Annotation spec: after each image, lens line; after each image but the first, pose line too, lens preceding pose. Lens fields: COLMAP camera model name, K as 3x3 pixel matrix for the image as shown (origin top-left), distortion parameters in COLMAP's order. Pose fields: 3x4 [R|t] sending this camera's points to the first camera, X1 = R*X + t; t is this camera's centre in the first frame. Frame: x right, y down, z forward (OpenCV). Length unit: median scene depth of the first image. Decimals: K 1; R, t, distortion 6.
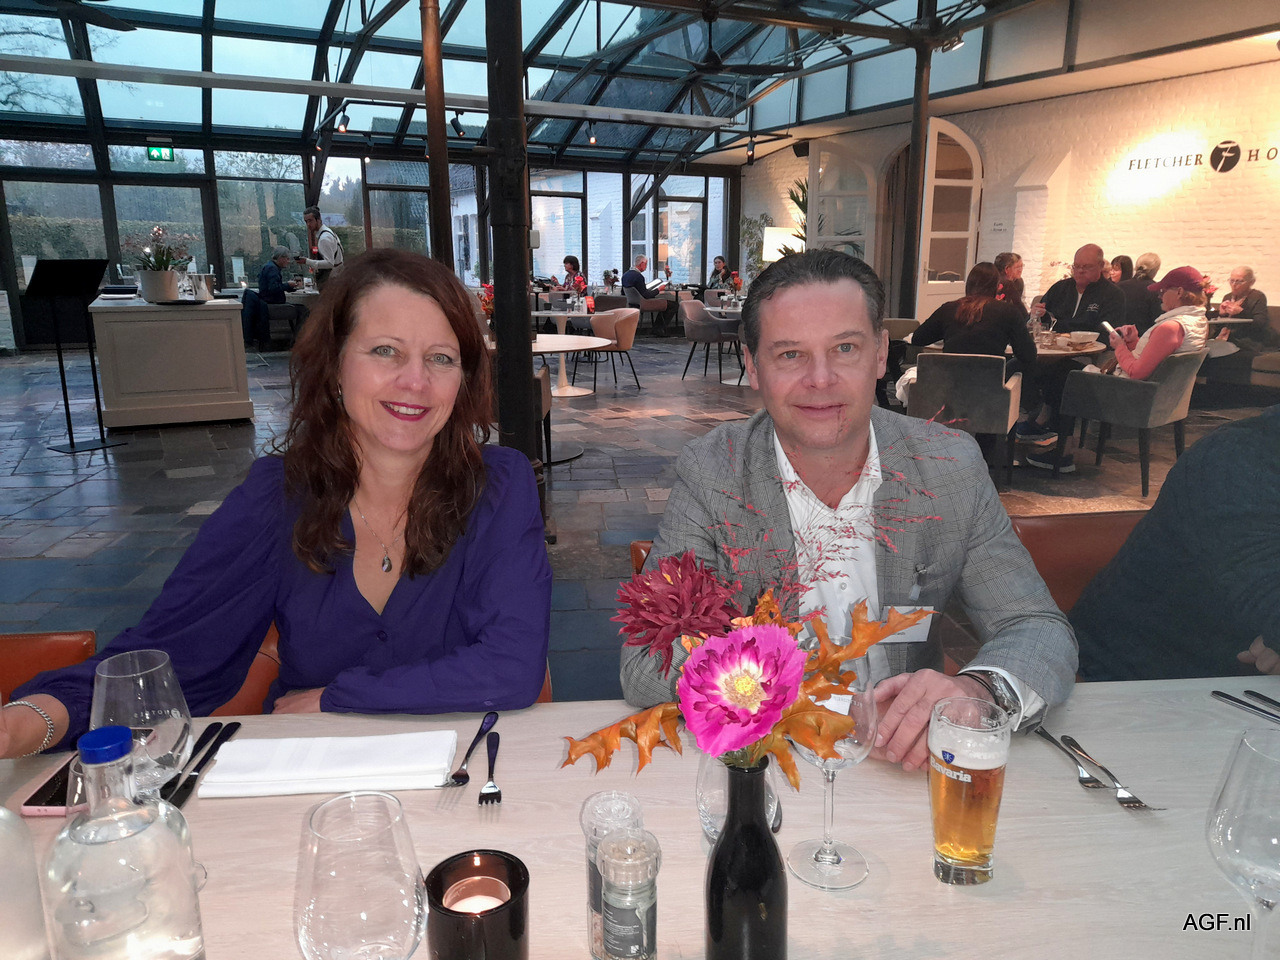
lens RADIAL K [[932.1, 0, 637.8], [0, 932.1, 479.7], [0, 0, 1]] dist [0.032694, -0.025751]
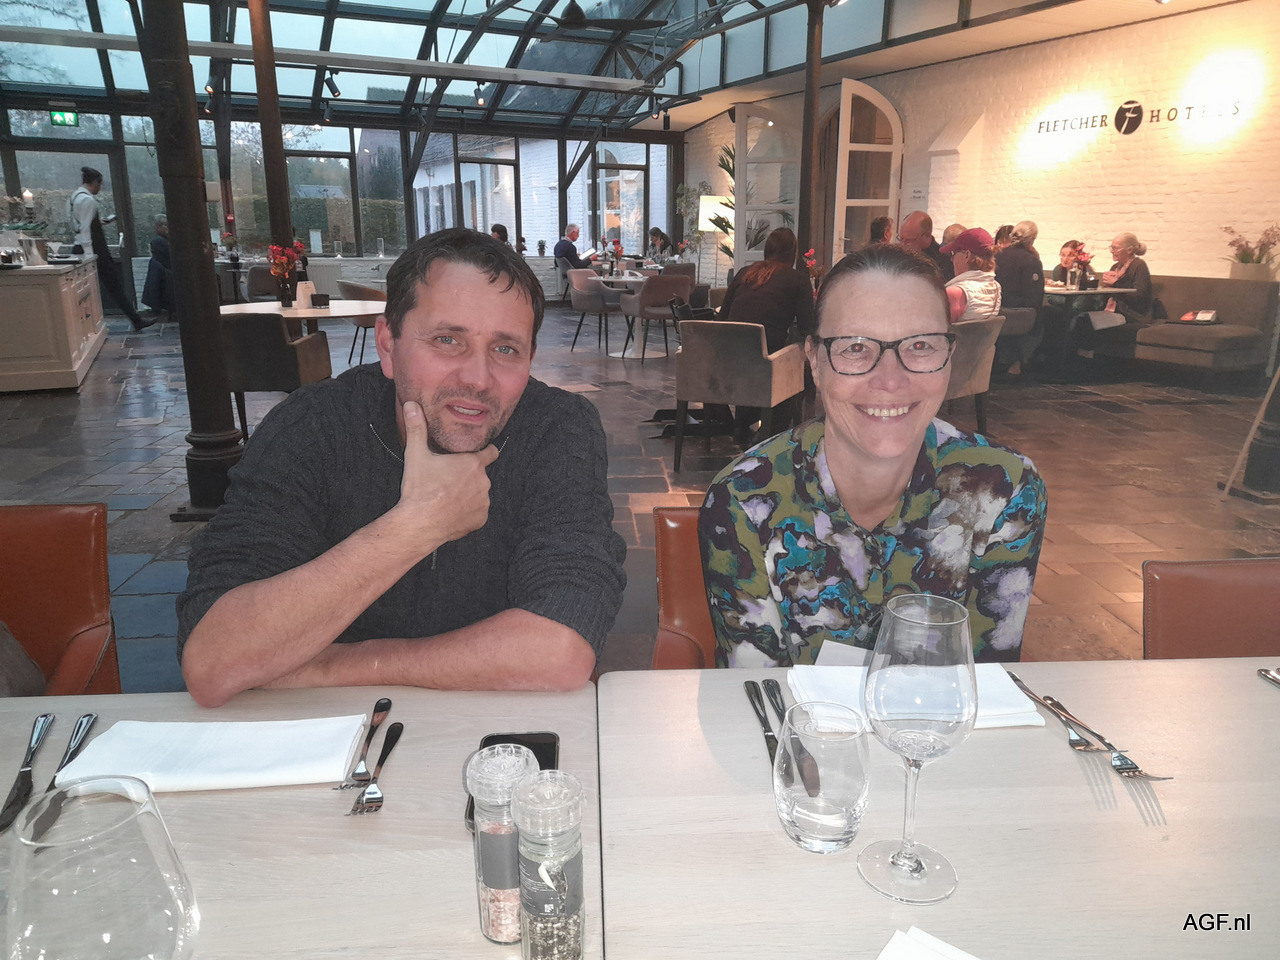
lens RADIAL K [[932.1, 0, 645.2], [0, 932.1, 482.0], [0, 0, 1]] dist [0.032694, -0.025751]
pose [[0.999760, 0.006040, -0.021073, 0.133496], [-0.005444, 0.999586, 0.028247, 0.000610], [0.021235, -0.028126, 0.999379, 0.024843]]
